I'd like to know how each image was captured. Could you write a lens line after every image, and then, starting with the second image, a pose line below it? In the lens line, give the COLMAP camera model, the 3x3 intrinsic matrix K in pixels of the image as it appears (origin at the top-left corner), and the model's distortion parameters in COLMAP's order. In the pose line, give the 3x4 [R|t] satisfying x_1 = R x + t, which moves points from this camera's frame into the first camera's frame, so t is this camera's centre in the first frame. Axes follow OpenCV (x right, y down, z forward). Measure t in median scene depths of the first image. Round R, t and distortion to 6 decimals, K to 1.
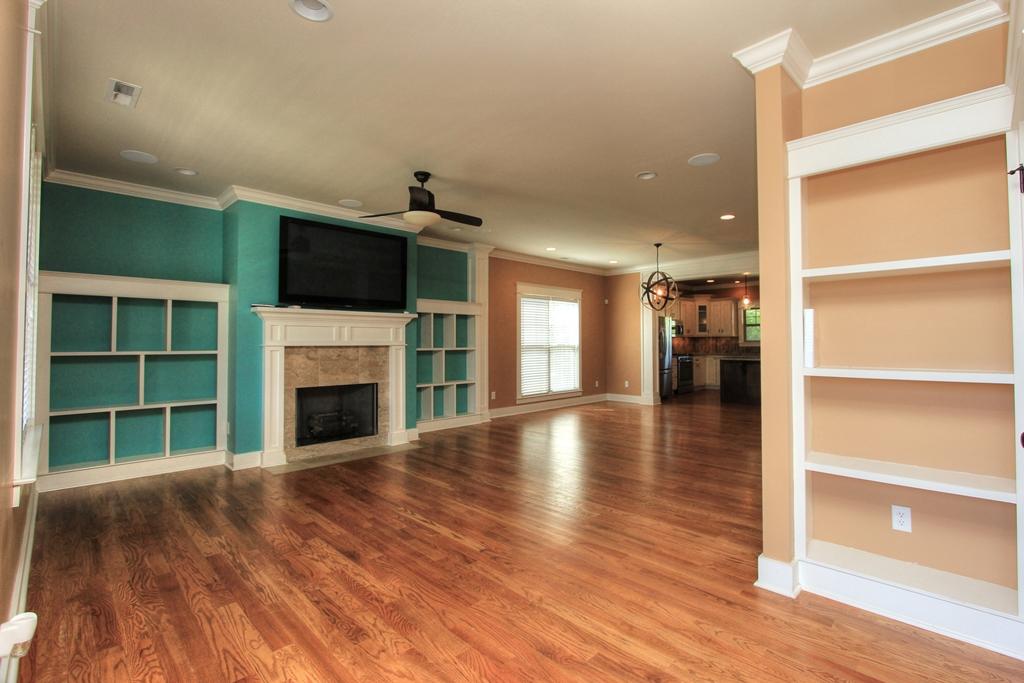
lens RADIAL K [[468.0, 0, 527.3], [0, 468.0, 331.3], [0, 0, 1]] dist [-0.016072, 0.000240]
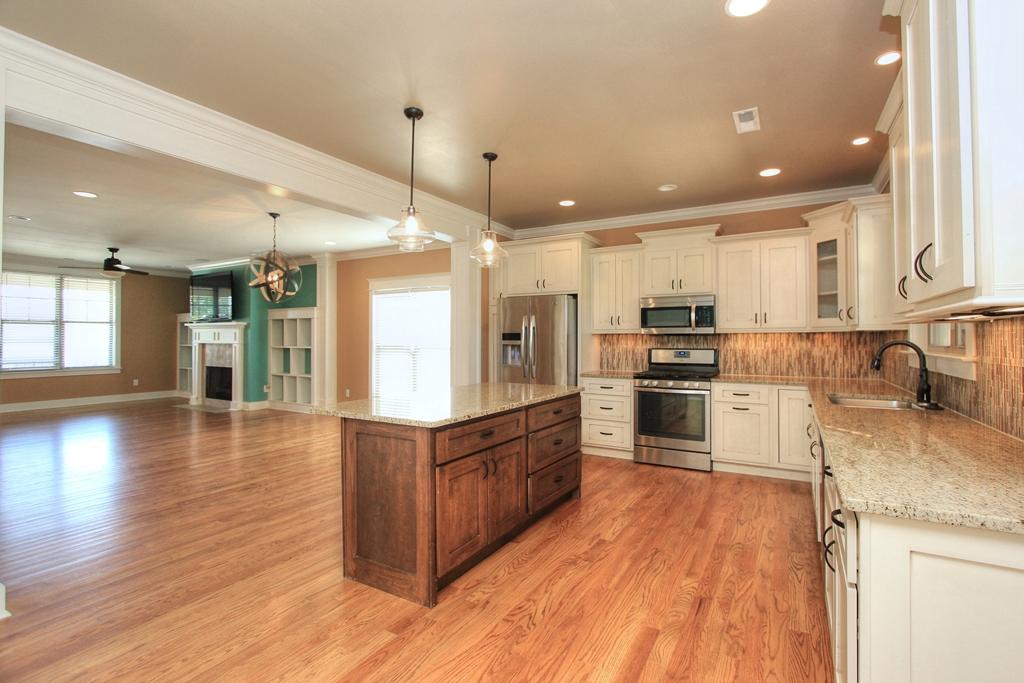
lens RADIAL K [[468.0, 0, 527.3], [0, 468.0, 331.3], [0, 0, 1]] dist [-0.016072, 0.000240]
pose [[0.260571, -0.010134, -0.965402, 1.632841], [0.022121, 0.999745, -0.004524, 0.020010], [0.965201, -0.020176, 0.260729, 1.760409]]
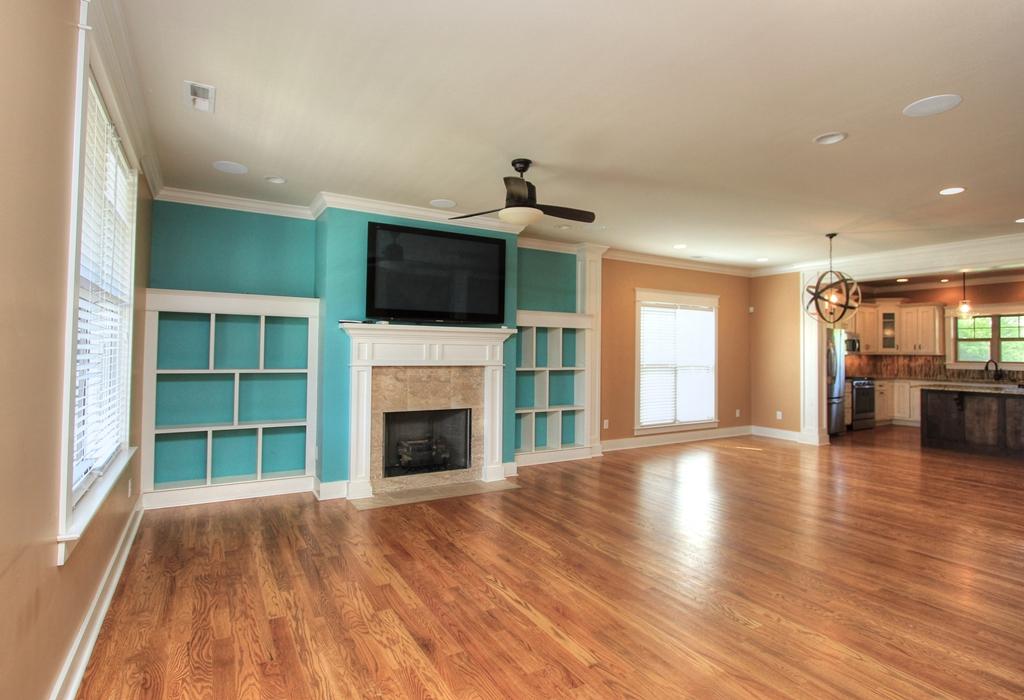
lens RADIAL K [[513.3, 0, 499.5], [0, 513.3, 338.3], [0, 0, 1]] dist [-0.015041, 0.000950]
pose [[0.962527, 0.008187, -0.271064, -0.013487], [-0.008399, 0.999965, 0.000379, -0.023650], [0.271057, 0.001912, 0.962561, 0.106674]]
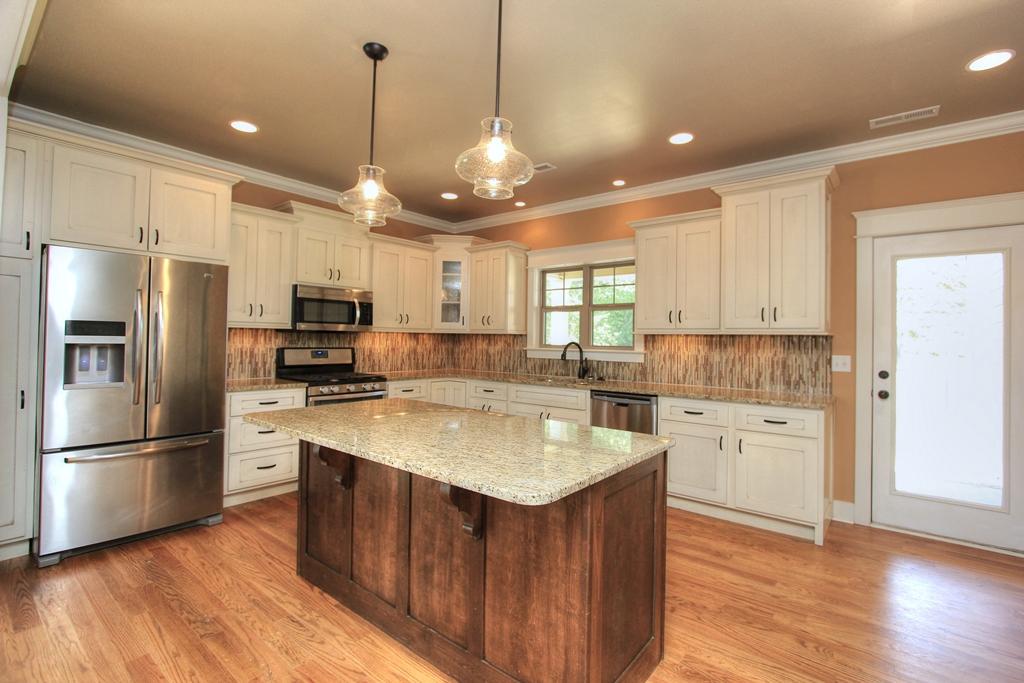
lens RADIAL K [[471.7, 0, 522.5], [0, 471.7, 331.5], [0, 0, 1]] dist [-0.009301, -0.000322]
pose [[0.994210, 0.023235, 0.104910, 0.998967], [-0.023920, 0.999700, 0.005285, 0.015773], [-0.104755, -0.007764, 0.994468, 1.406157]]
